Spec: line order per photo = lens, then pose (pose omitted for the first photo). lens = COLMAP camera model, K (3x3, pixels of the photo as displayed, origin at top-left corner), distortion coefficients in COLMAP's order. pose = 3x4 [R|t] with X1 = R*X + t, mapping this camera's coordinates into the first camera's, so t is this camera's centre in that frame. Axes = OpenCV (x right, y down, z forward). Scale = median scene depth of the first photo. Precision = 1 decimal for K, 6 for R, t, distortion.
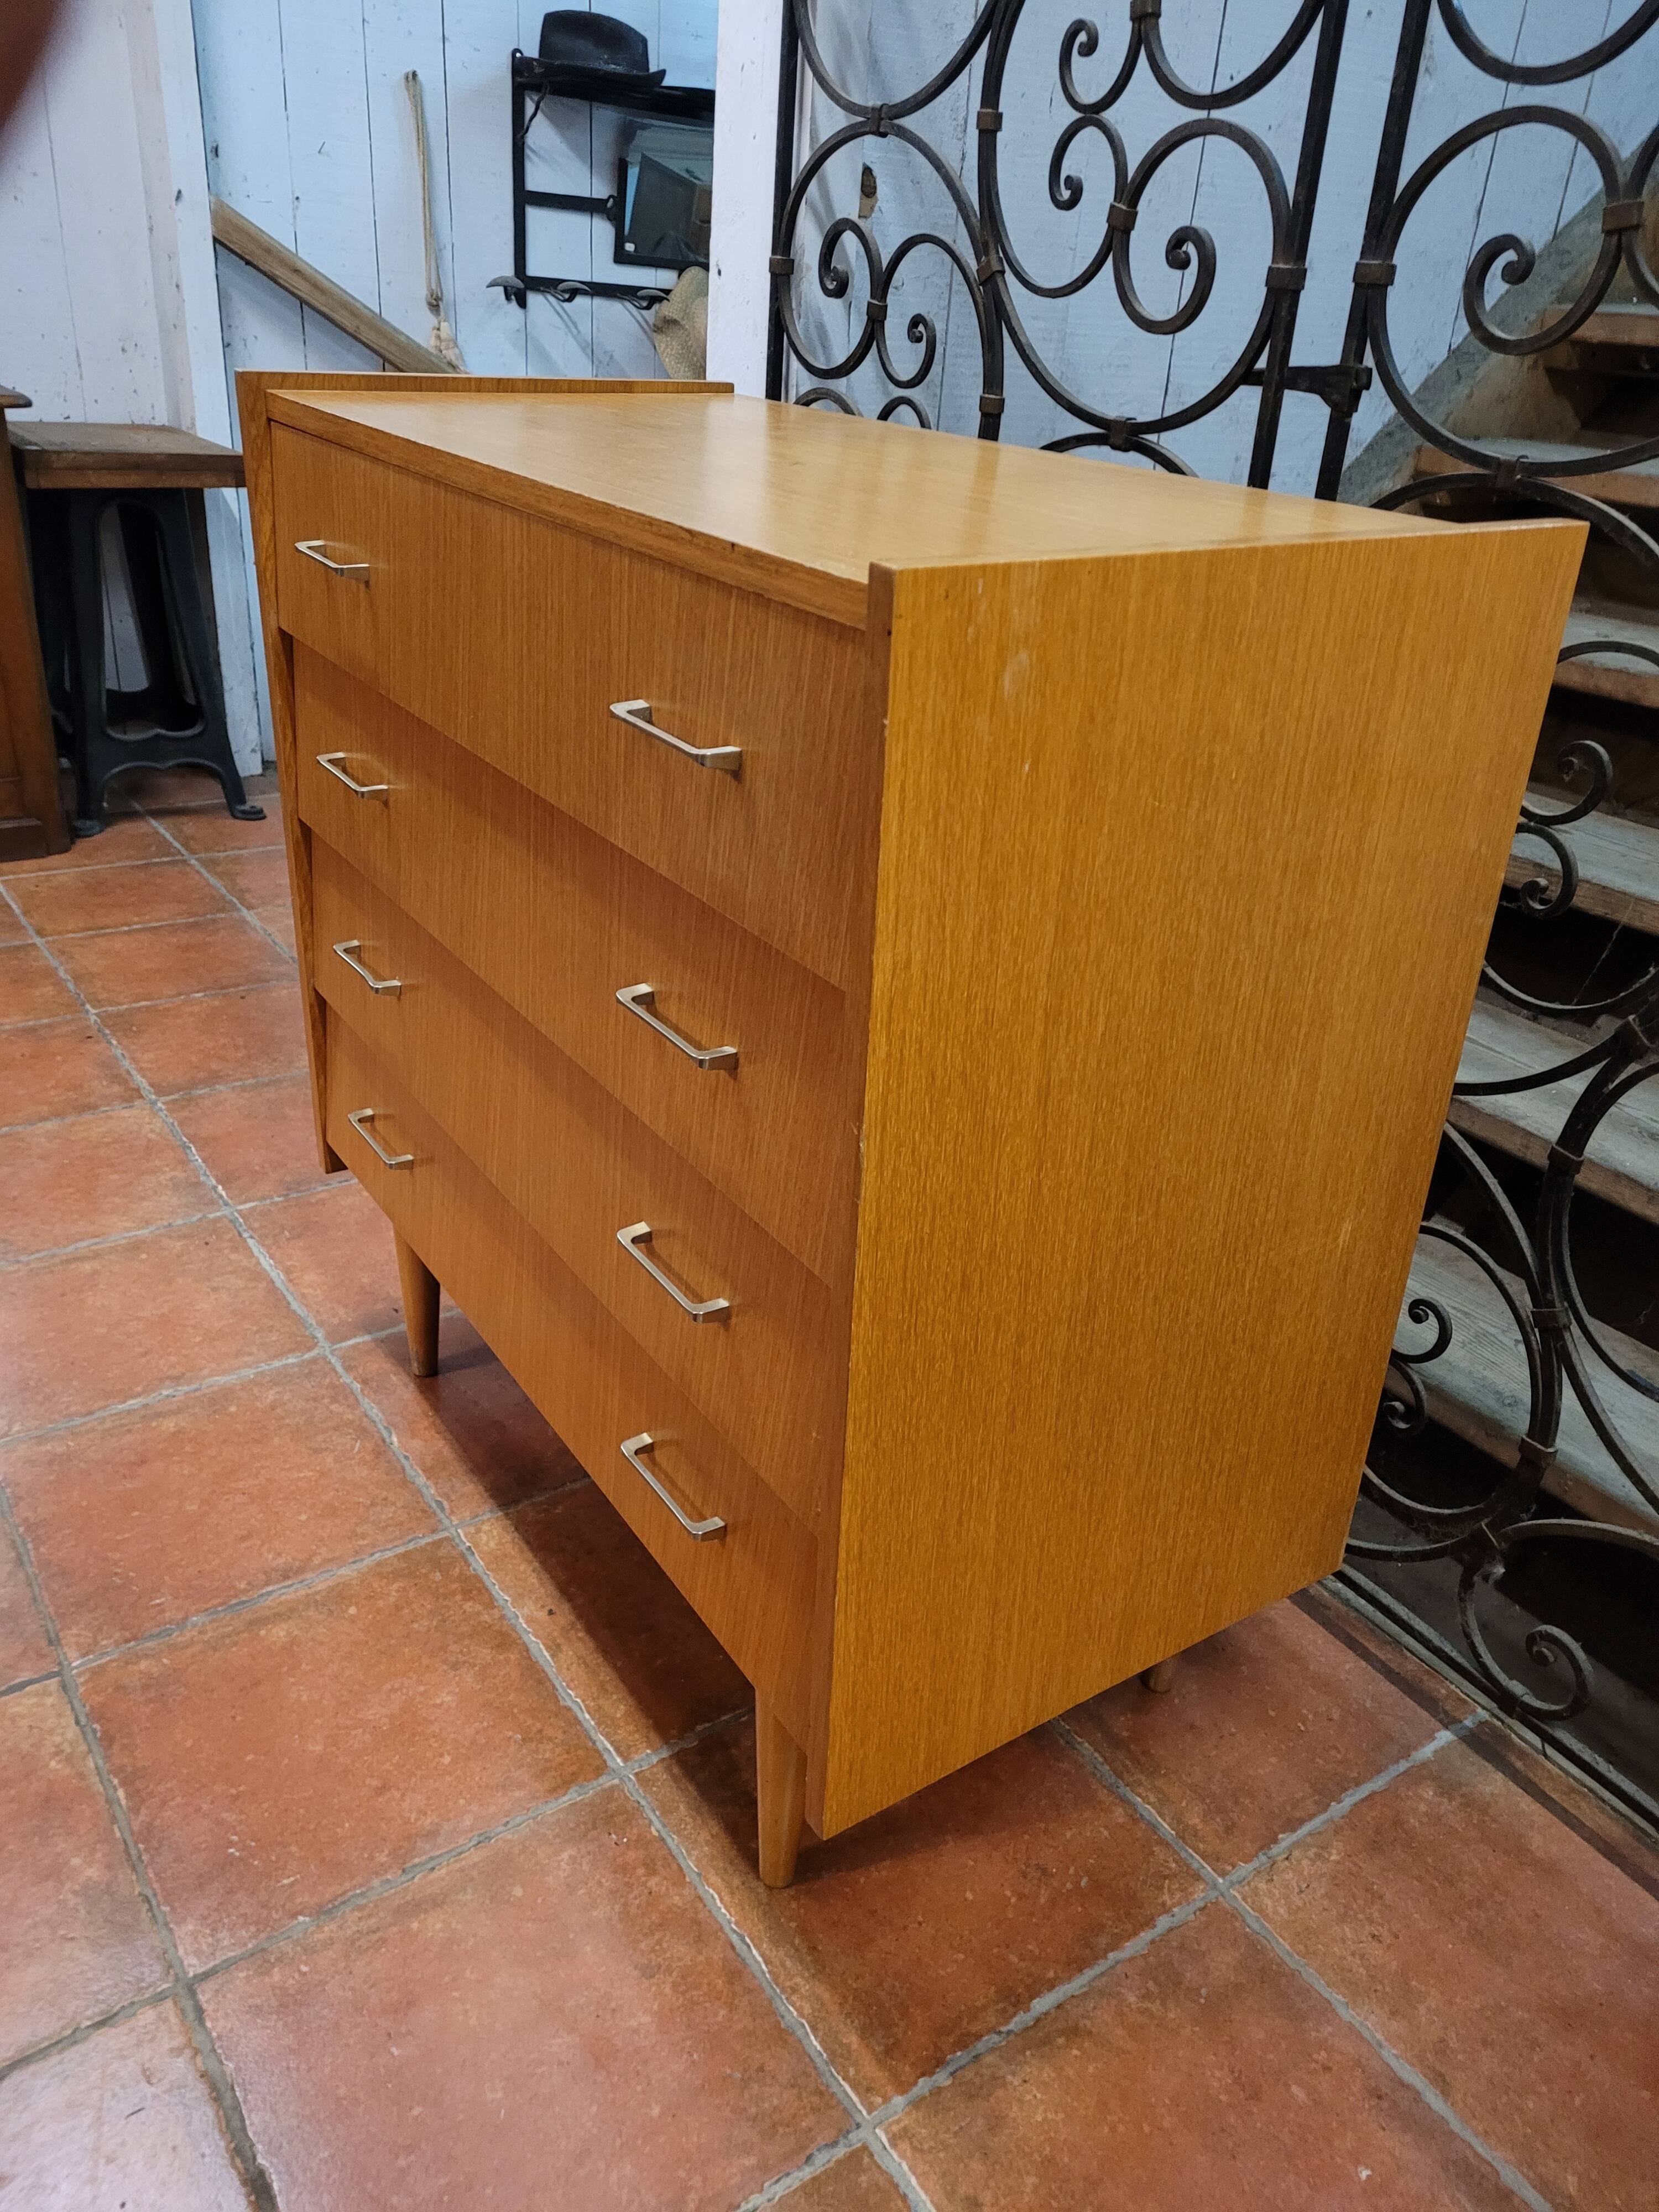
lens RADIAL K [[1649.2, 0, 845.2], [0, 1649.2, 1106.7], [0, 0, 1]] dist [0.064072, -0.058982]
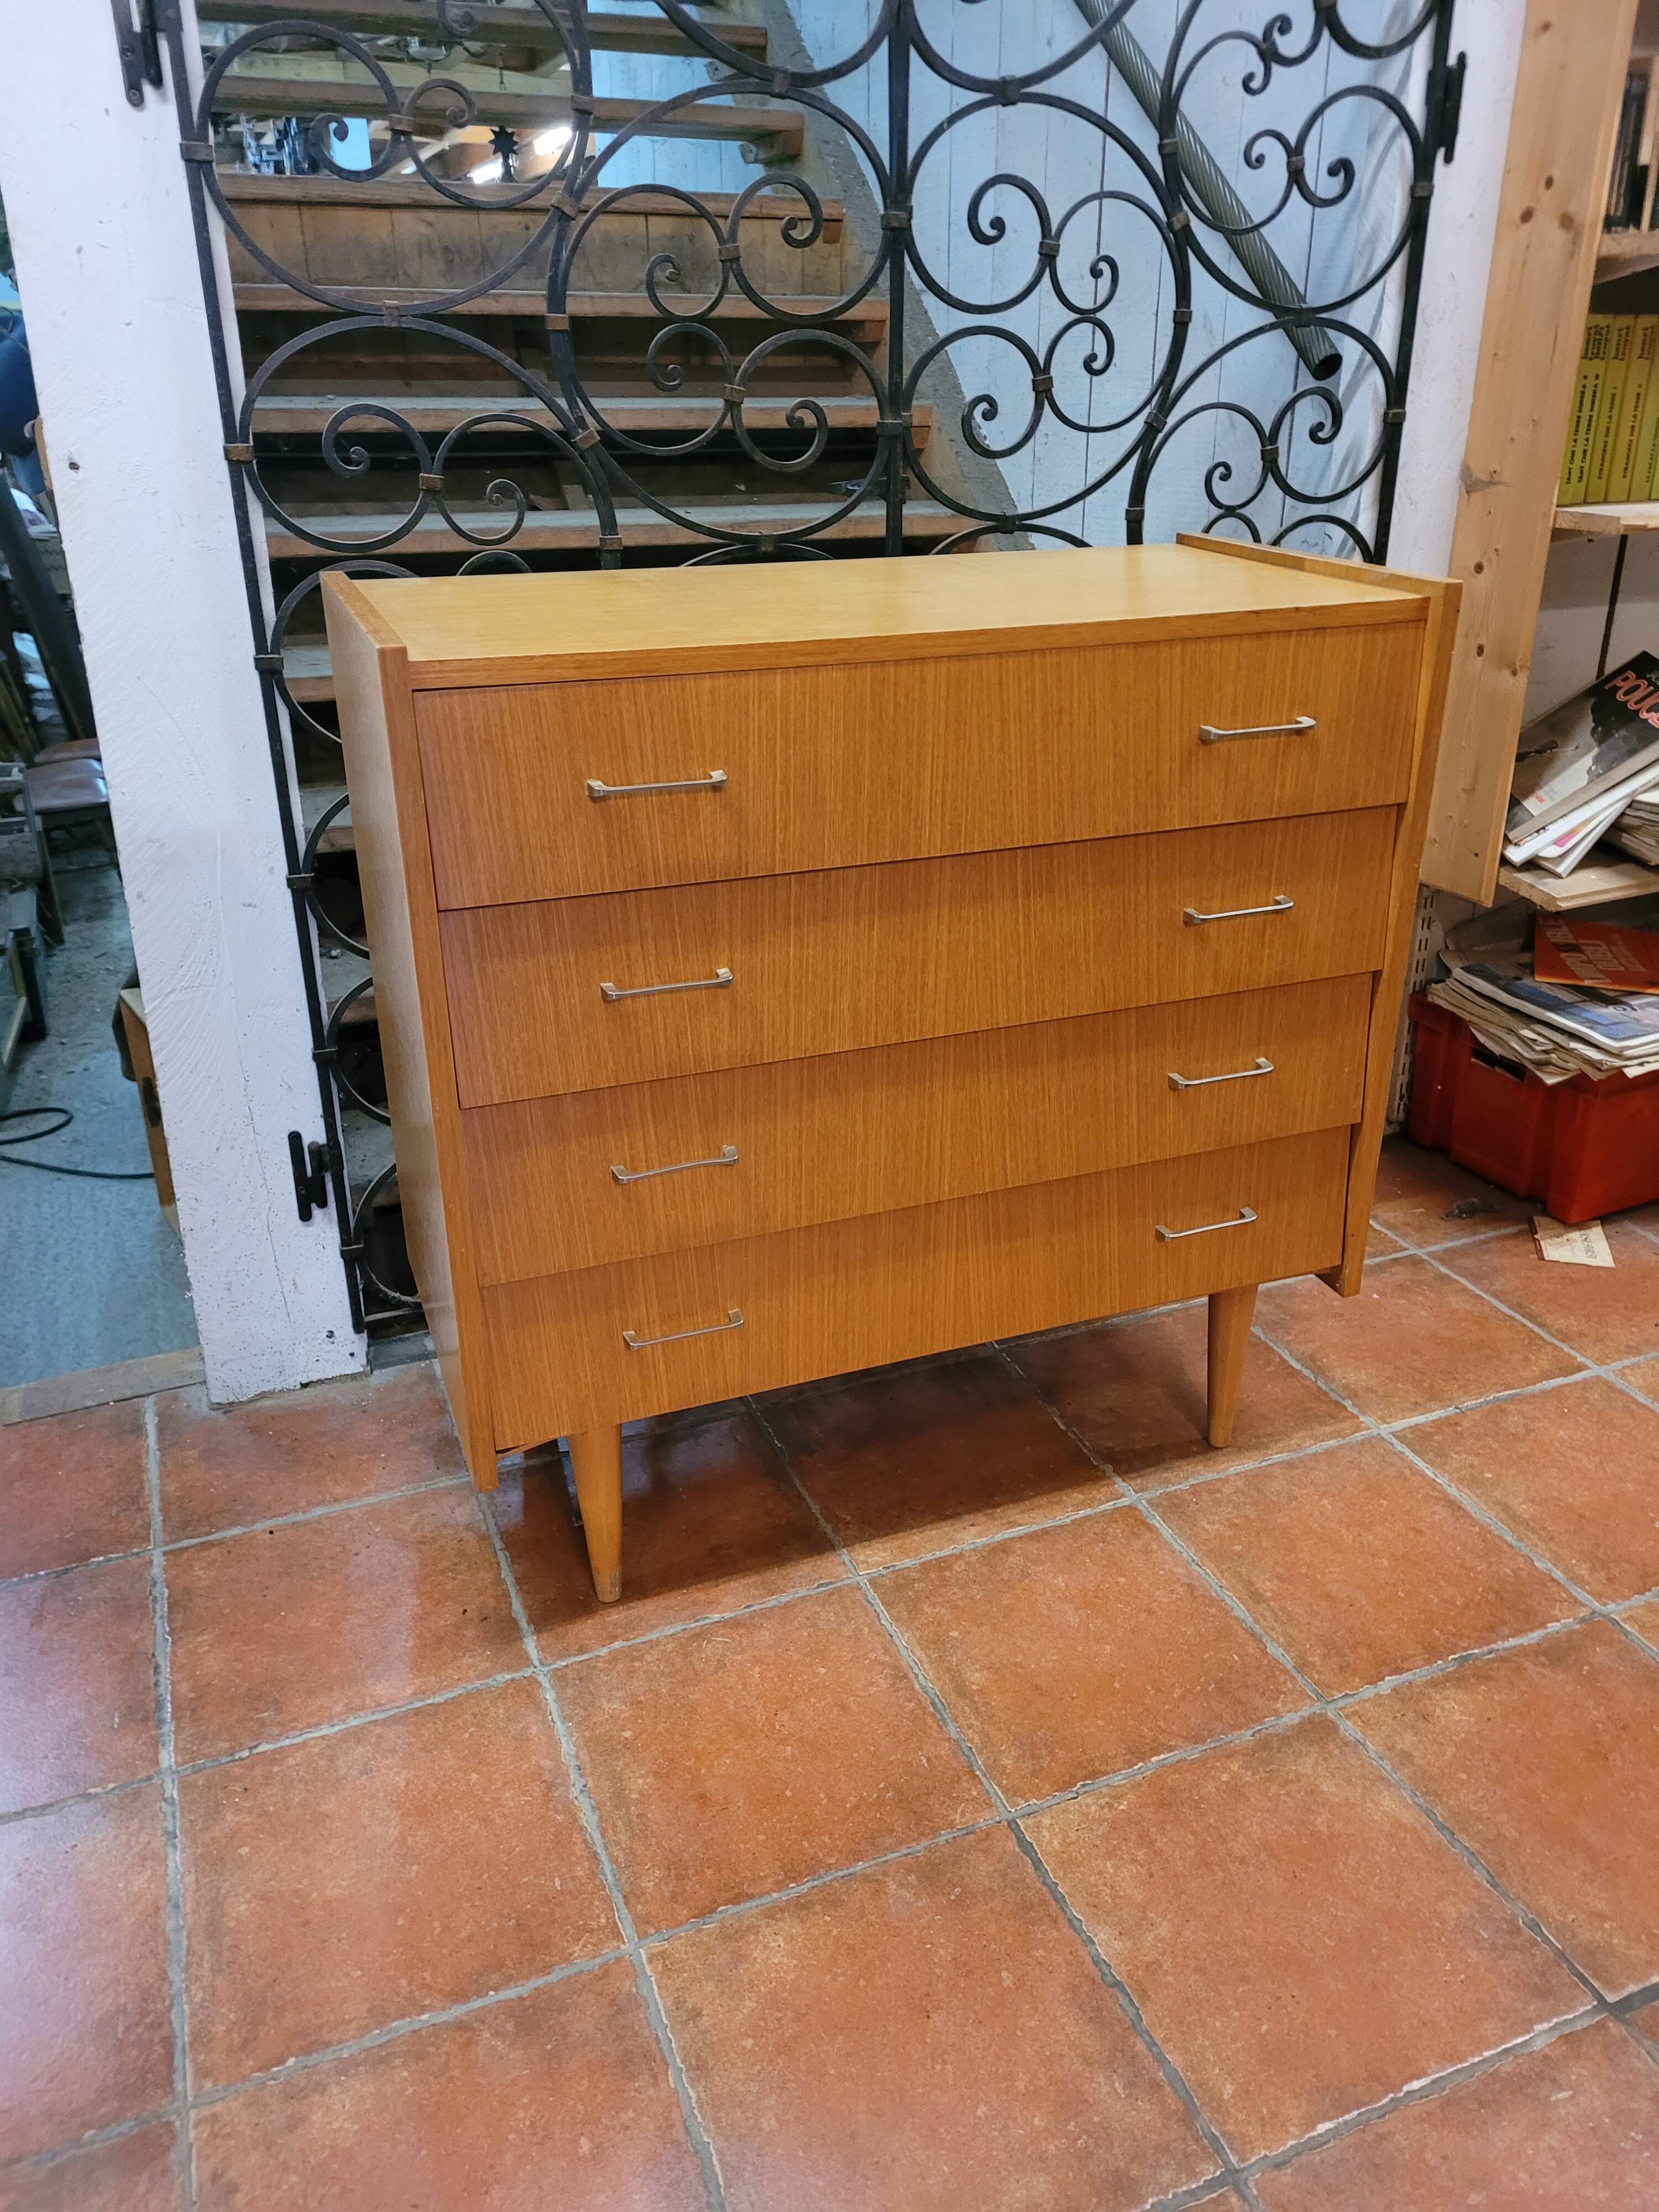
lens RADIAL K [[1649.2, 0, 844.8], [0, 1649.2, 1097.3], [0, 0, 1]] dist [0.064072, -0.058982]
pose [[0.219138, -0.451067, 0.865169, -1.266626], [0.453796, 0.832096, 0.318883, -0.445140], [-0.863741, 0.322731, 0.387037, 0.573982]]
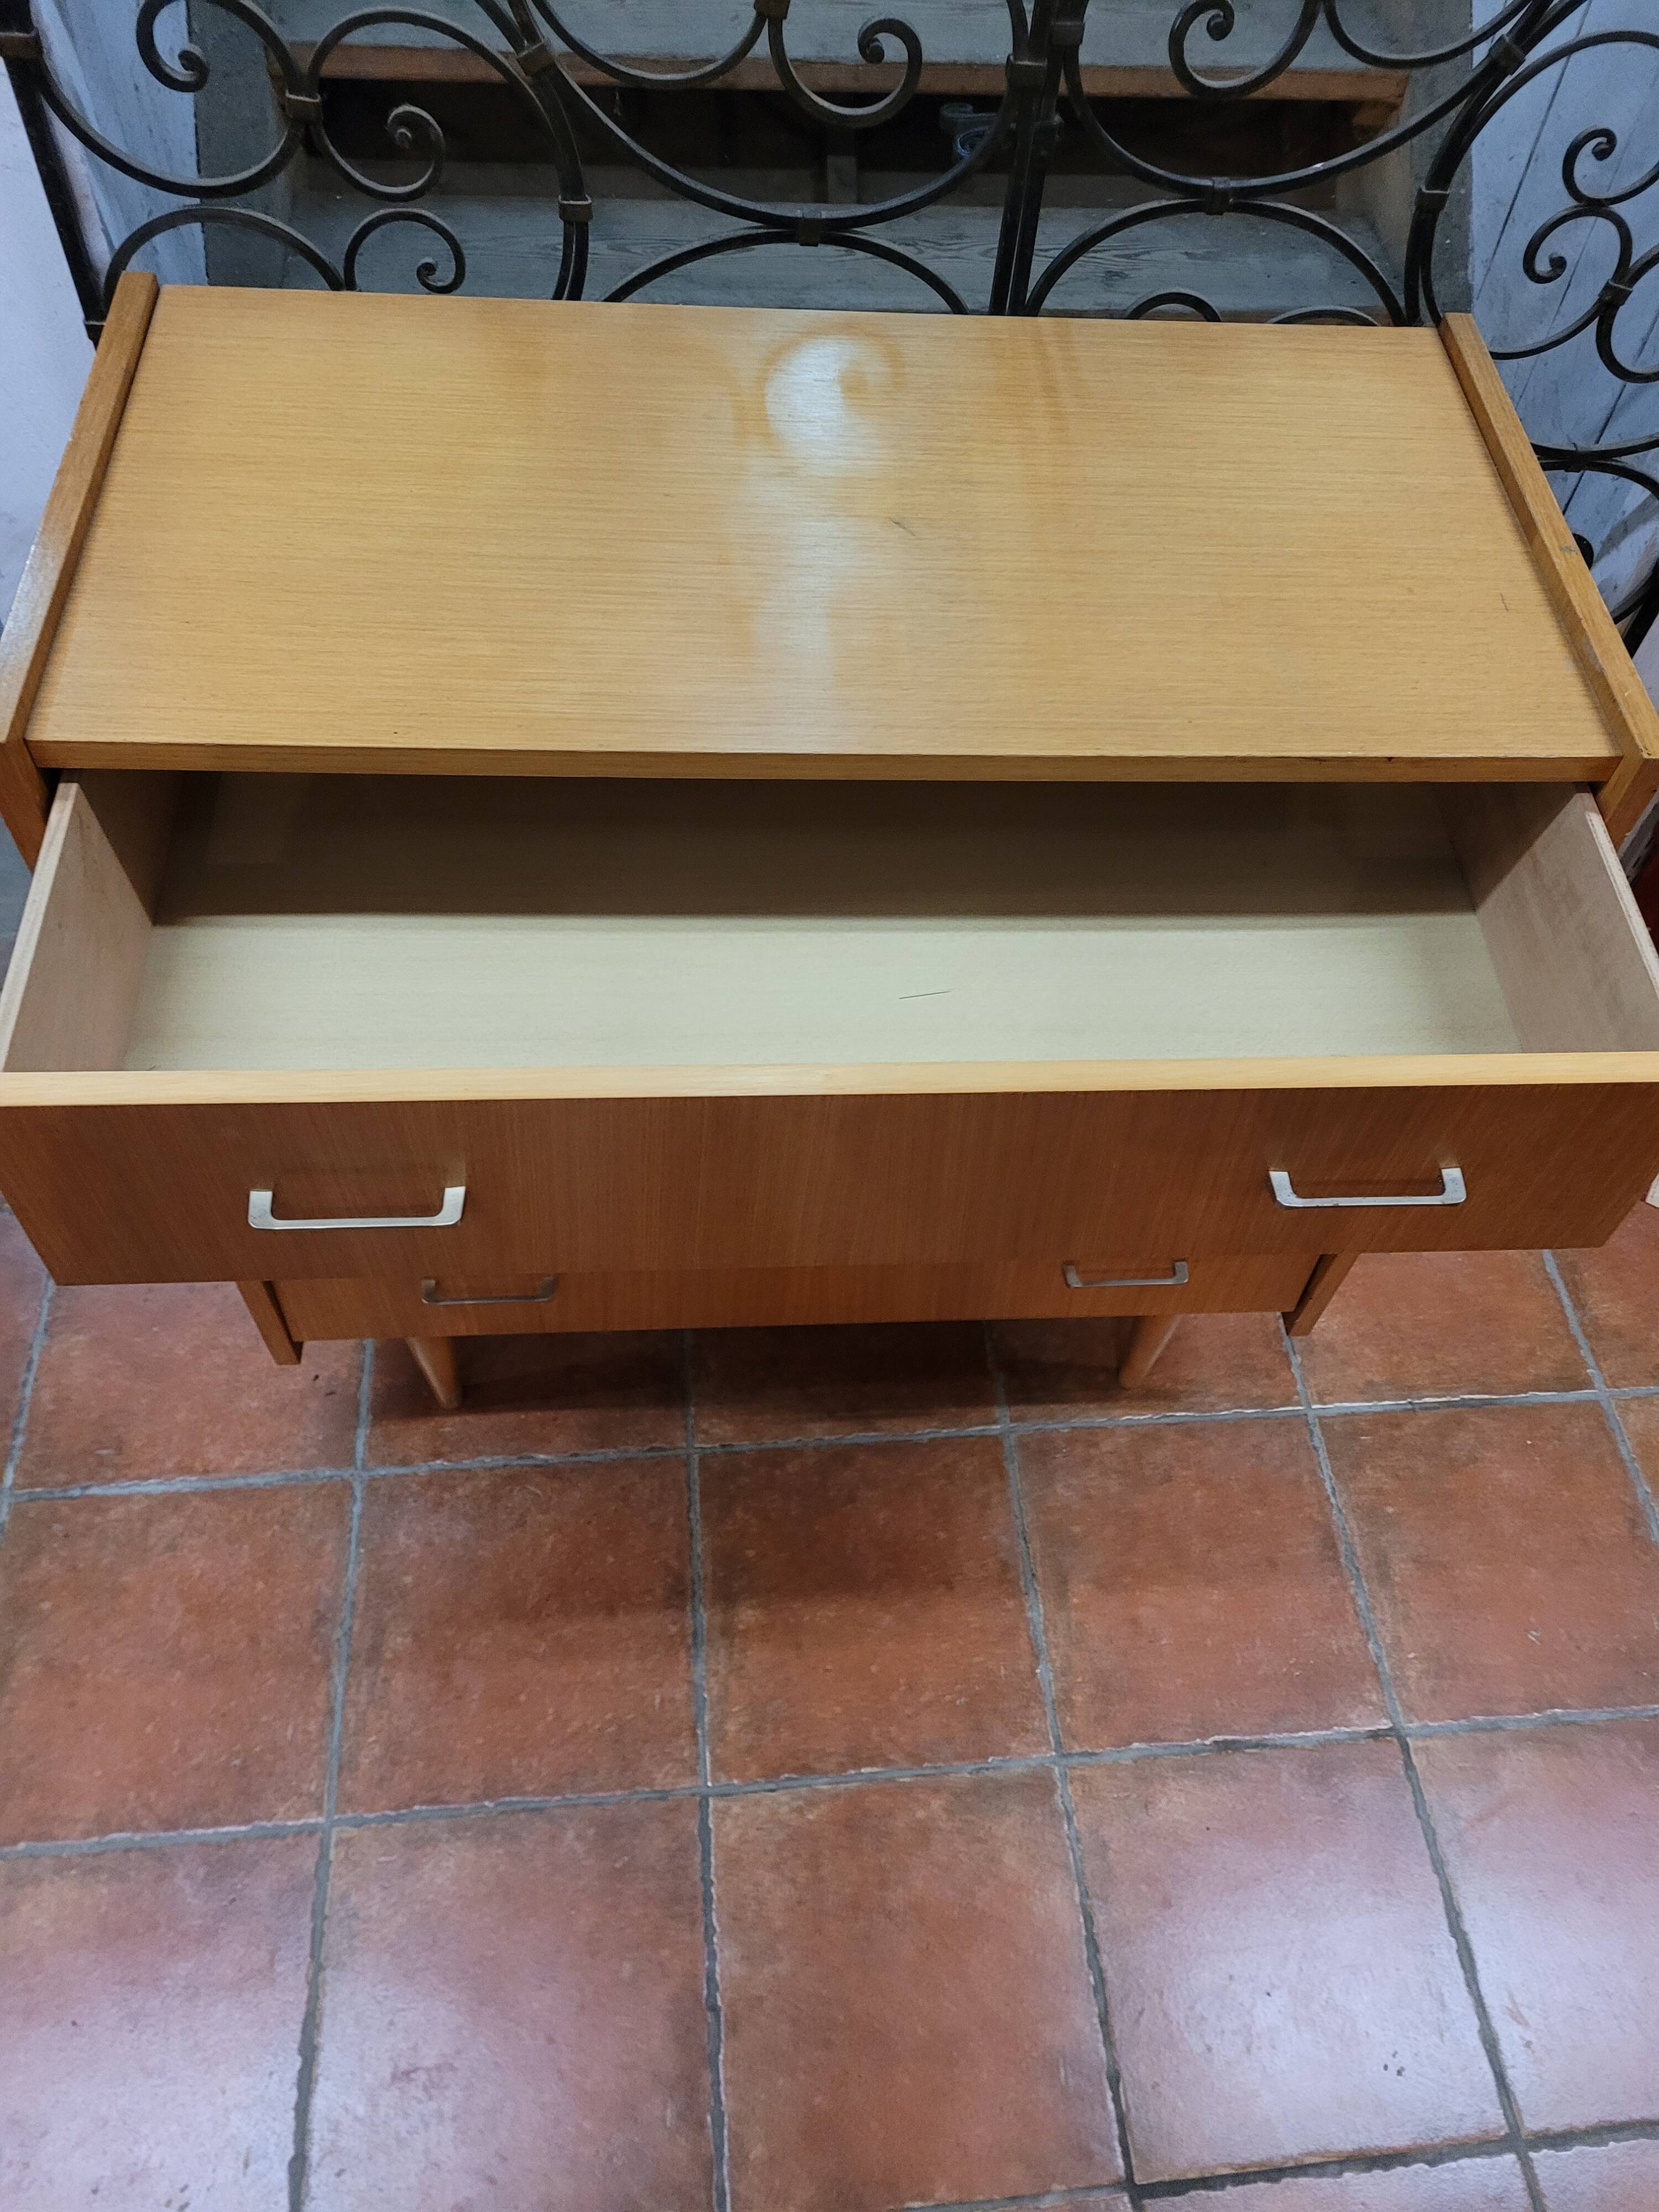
lens RADIAL K [[1649.2, 0, 860.7], [0, 1649.2, 1104.6], [0, 0, 1]] dist [0.064072, -0.058982]
pose [[0.495134, -0.723975, 0.480315, -0.655997], [0.354820, 0.673133, 0.648841, -0.695875], [-0.793060, -0.150838, 0.590172, 0.353759]]
